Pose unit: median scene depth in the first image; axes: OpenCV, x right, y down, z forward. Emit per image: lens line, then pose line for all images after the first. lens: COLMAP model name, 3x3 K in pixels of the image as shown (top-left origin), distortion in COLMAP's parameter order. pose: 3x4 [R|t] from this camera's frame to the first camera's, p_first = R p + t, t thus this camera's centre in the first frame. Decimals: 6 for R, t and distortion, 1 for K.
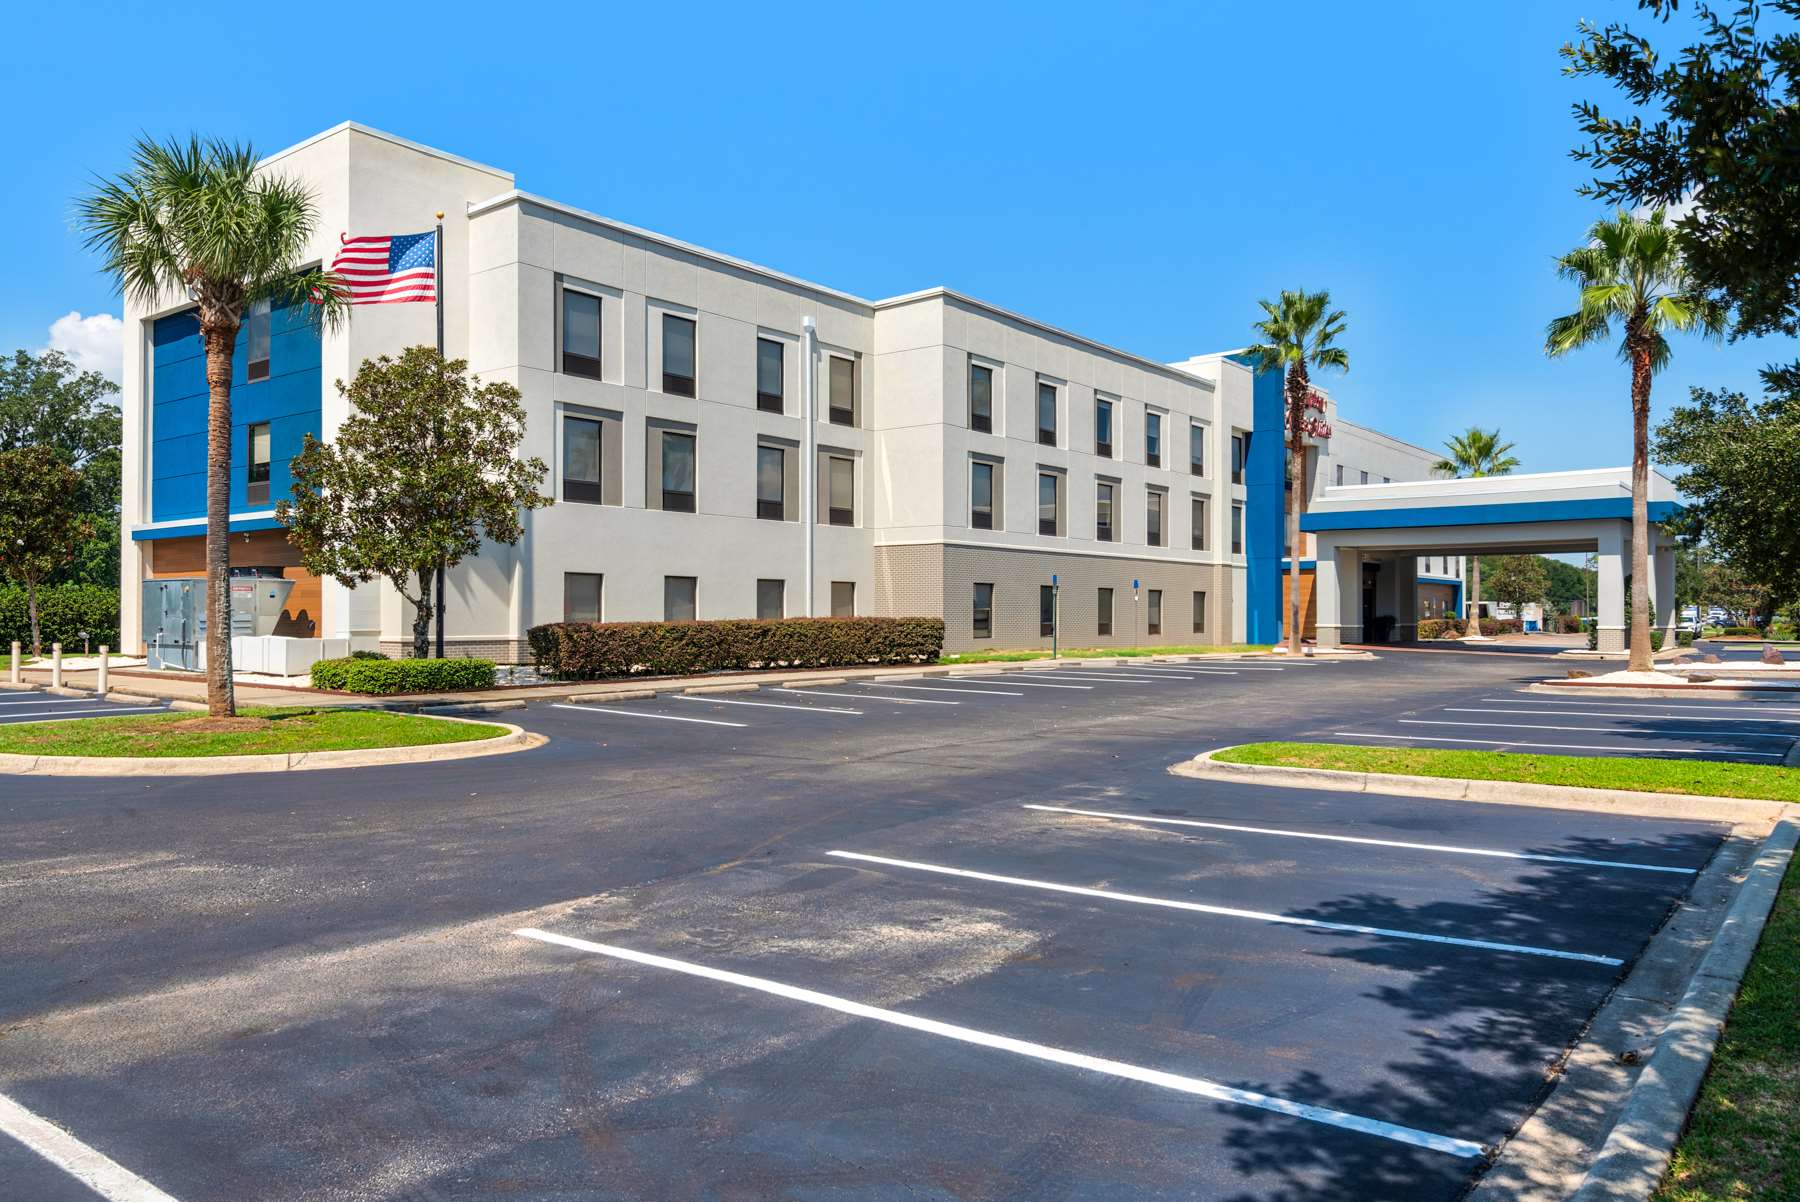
lens RADIAL K [[1322.6, 0, 896.4], [0, 1322.6, 609.1], [0, 0, 1]] dist [0.004275, -0.002356]
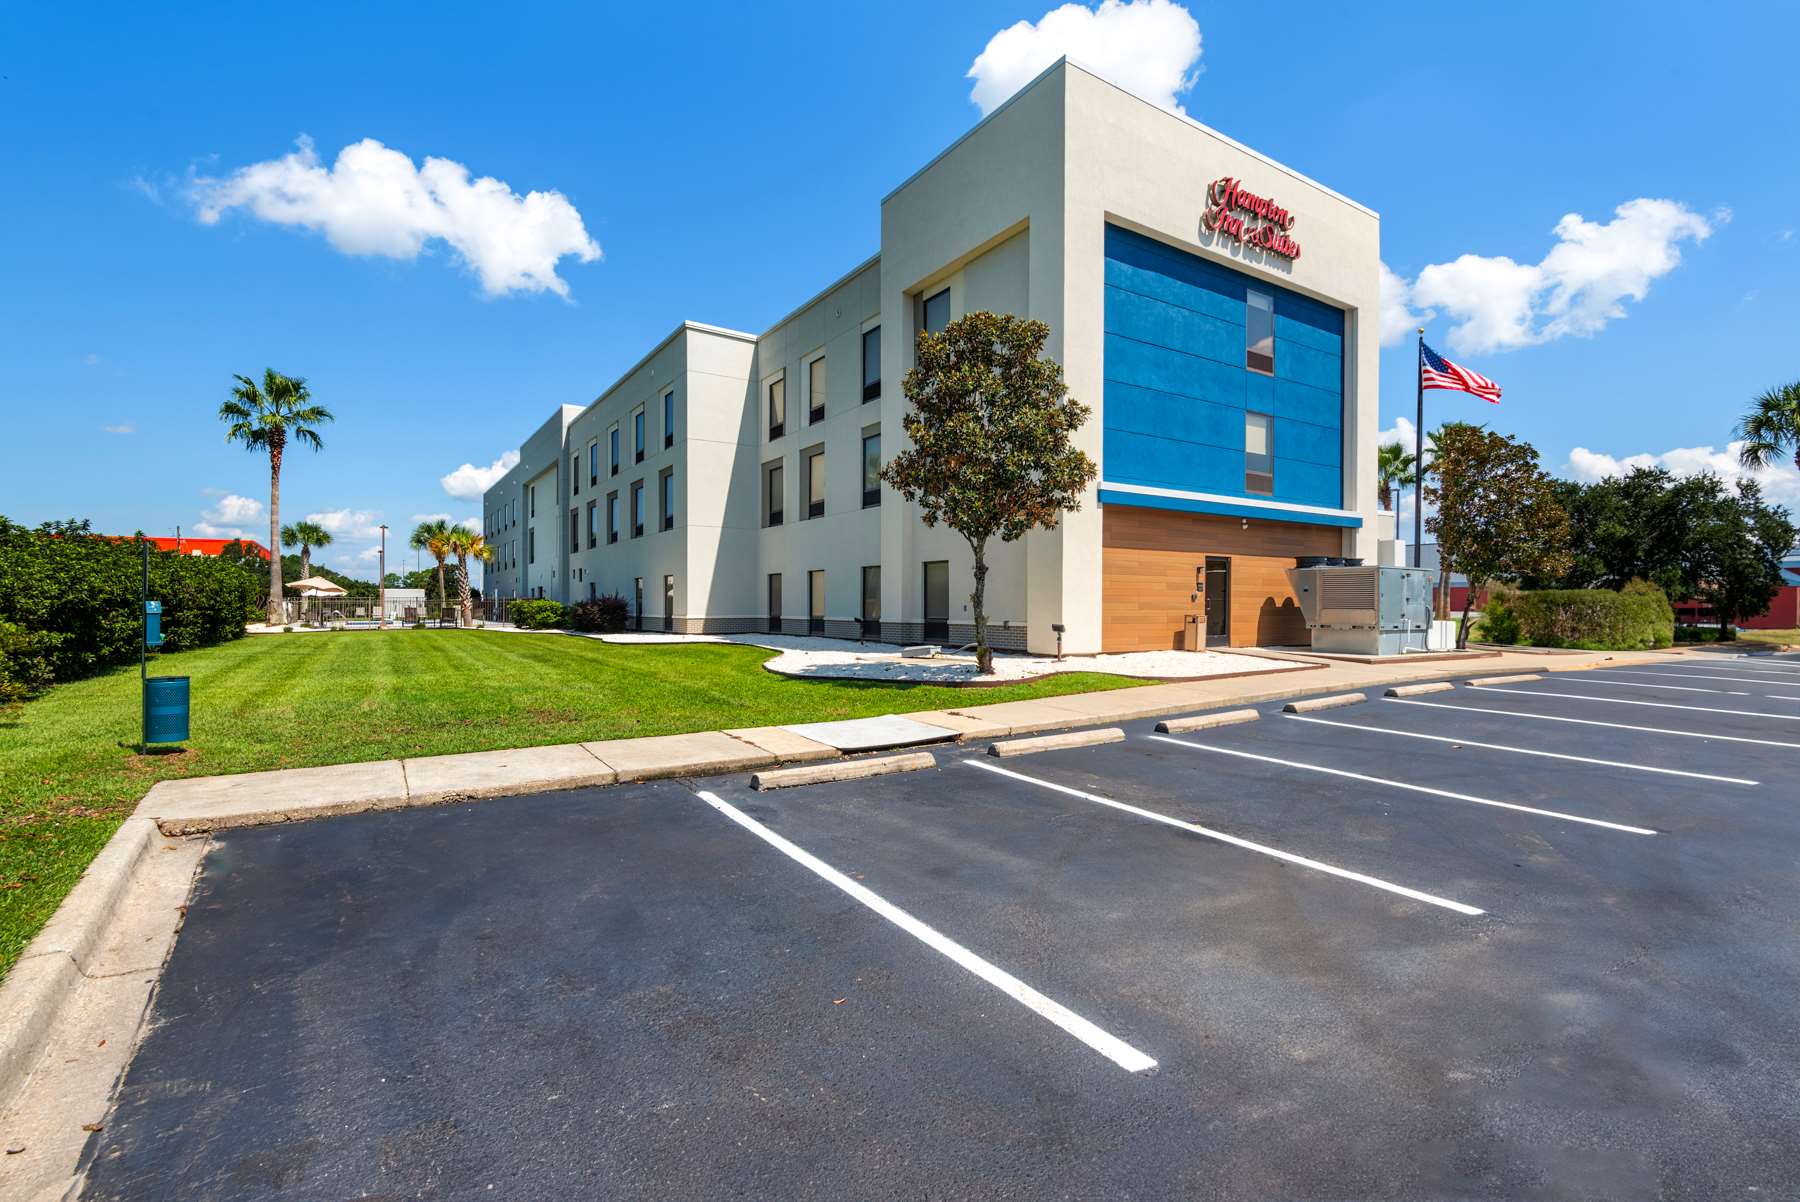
lens RADIAL K [[823.9, 0, 915.0], [0, 823.9, 596.7], [0, 0, 1]] dist [0.000881, -0.000028]
pose [[0.328294, 0.006773, 0.944551, -1.166152], [-0.010830, 0.999936, -0.003406, 0.006075], [-0.944514, -0.009111, 0.328346, 1.036195]]
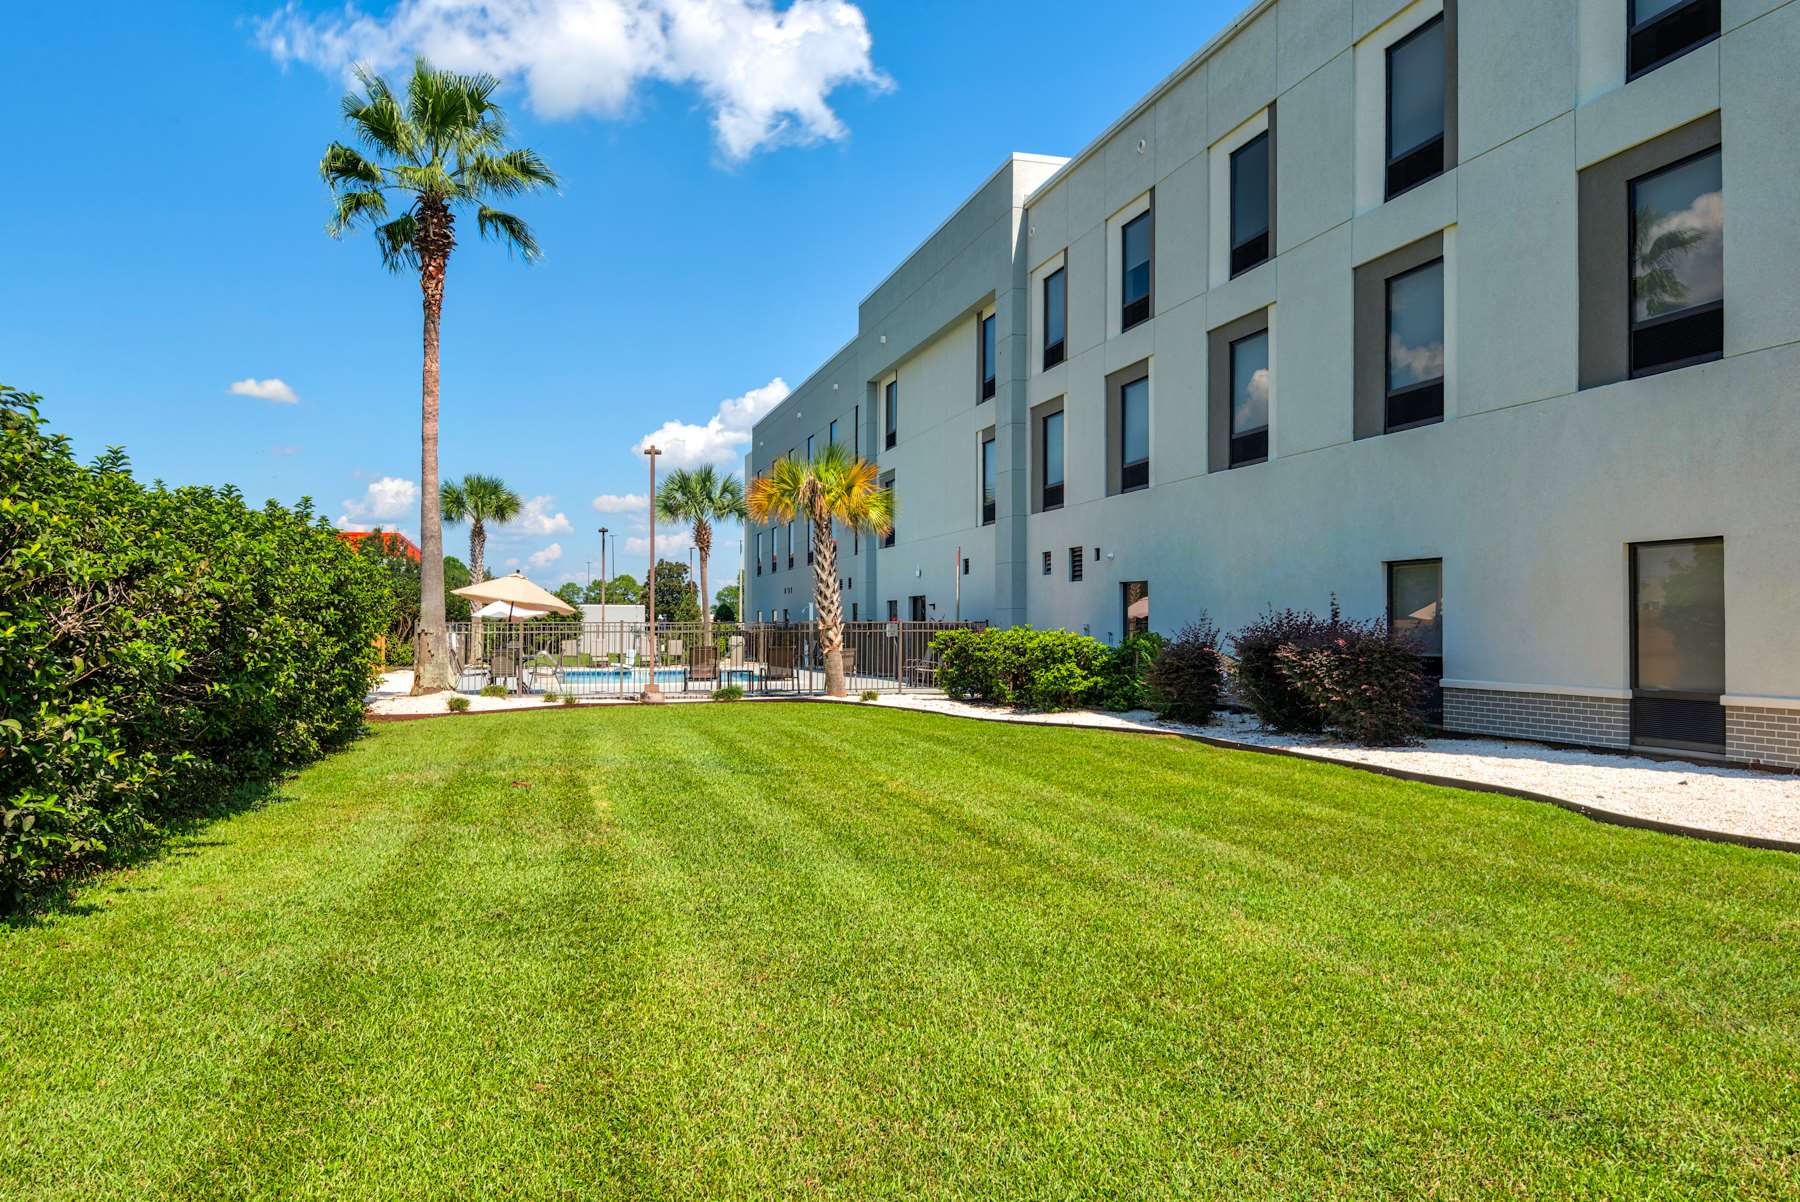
lens RADIAL K [[1340.7, 0, 895.0], [0, 1340.7, 604.4], [0, 0, 1]] dist [-0.010821, 0.001719]
pose [[0.612327, 0.015103, 0.790460, -1.106351], [-0.011746, 0.999881, -0.010005, 0.006344], [-0.790517, -0.003158, 0.612432, 1.128621]]
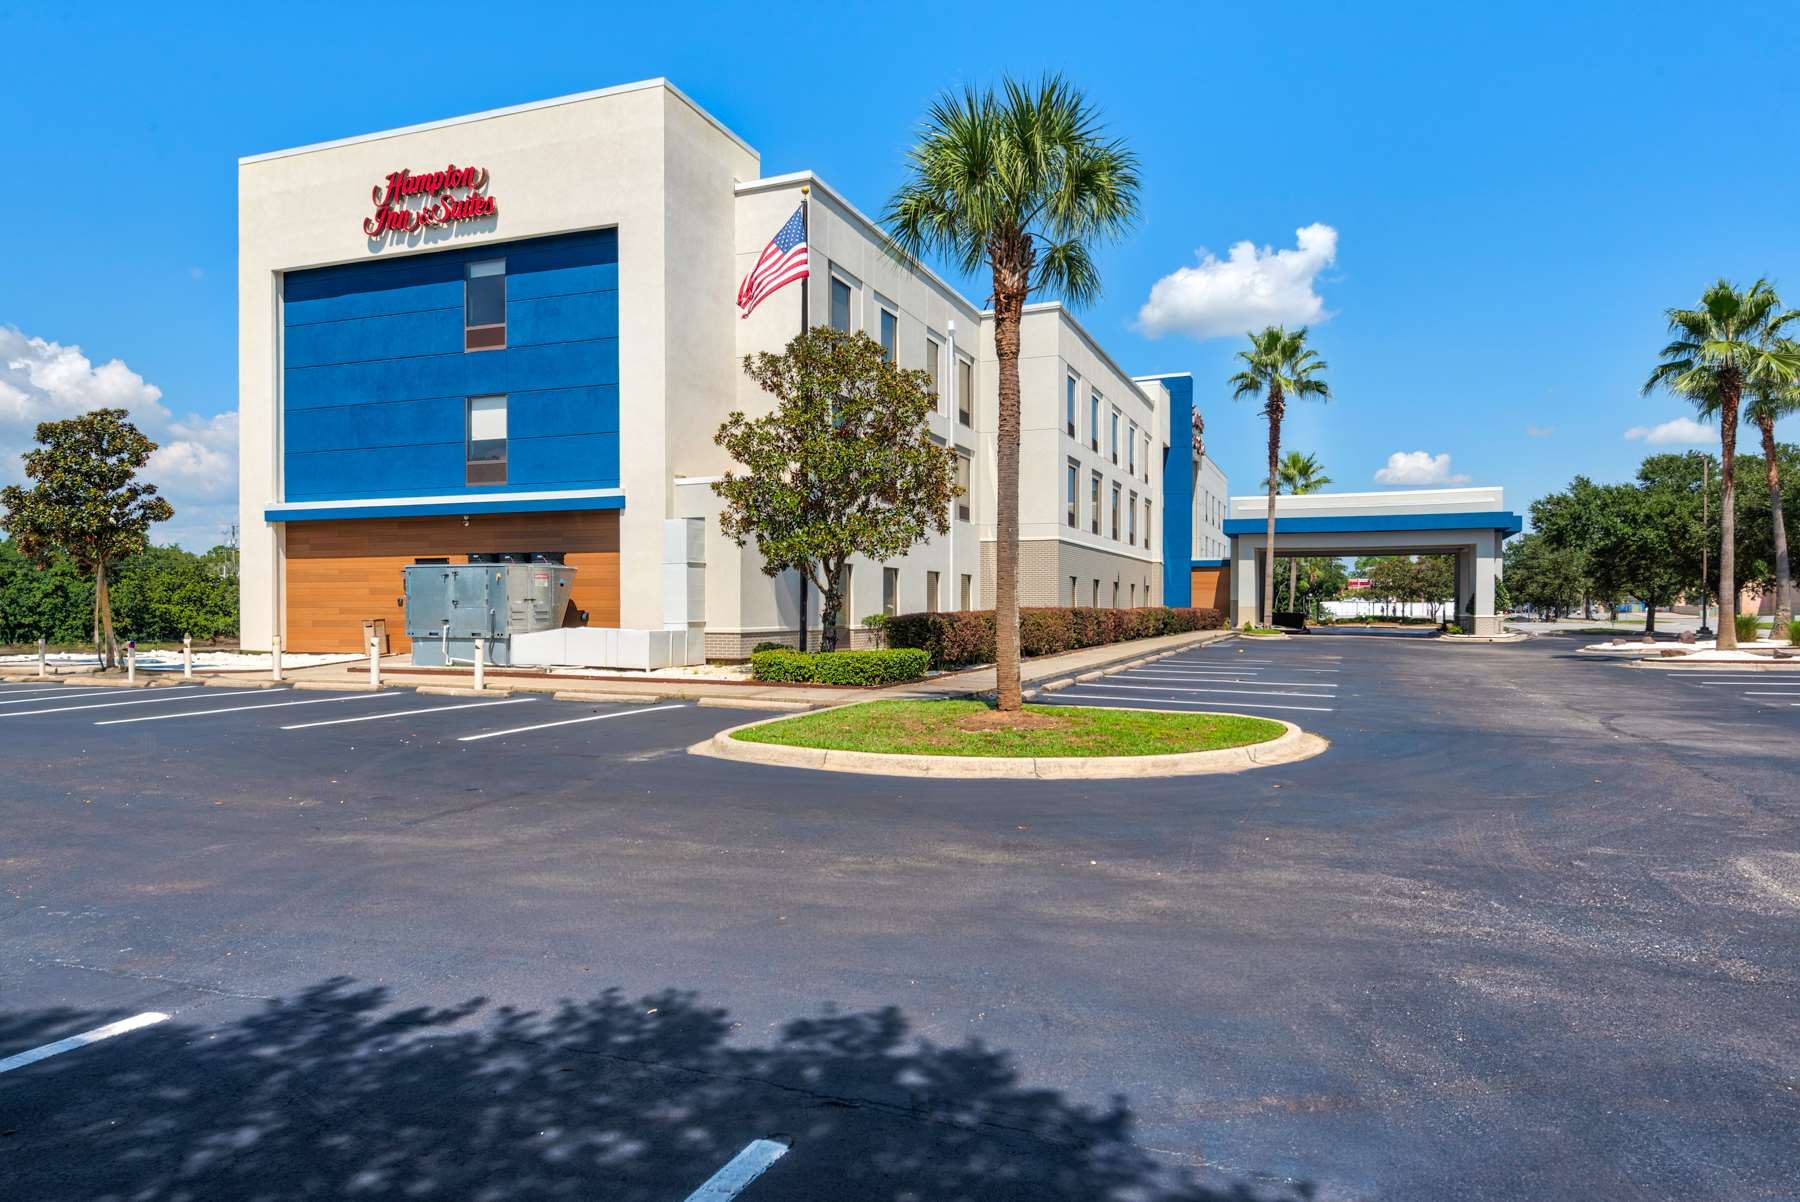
lens RADIAL K [[1189.3, 0, 898.6], [0, 1189.3, 608.5], [0, 0, 1]] dist [-0.000224, -0.002108]
pose [[0.955433, -0.000373, 0.295208, -0.450442], [-0.001389, 0.999982, 0.005760, 0.001605], [-0.295205, -0.005913, 0.955416, 0.128196]]
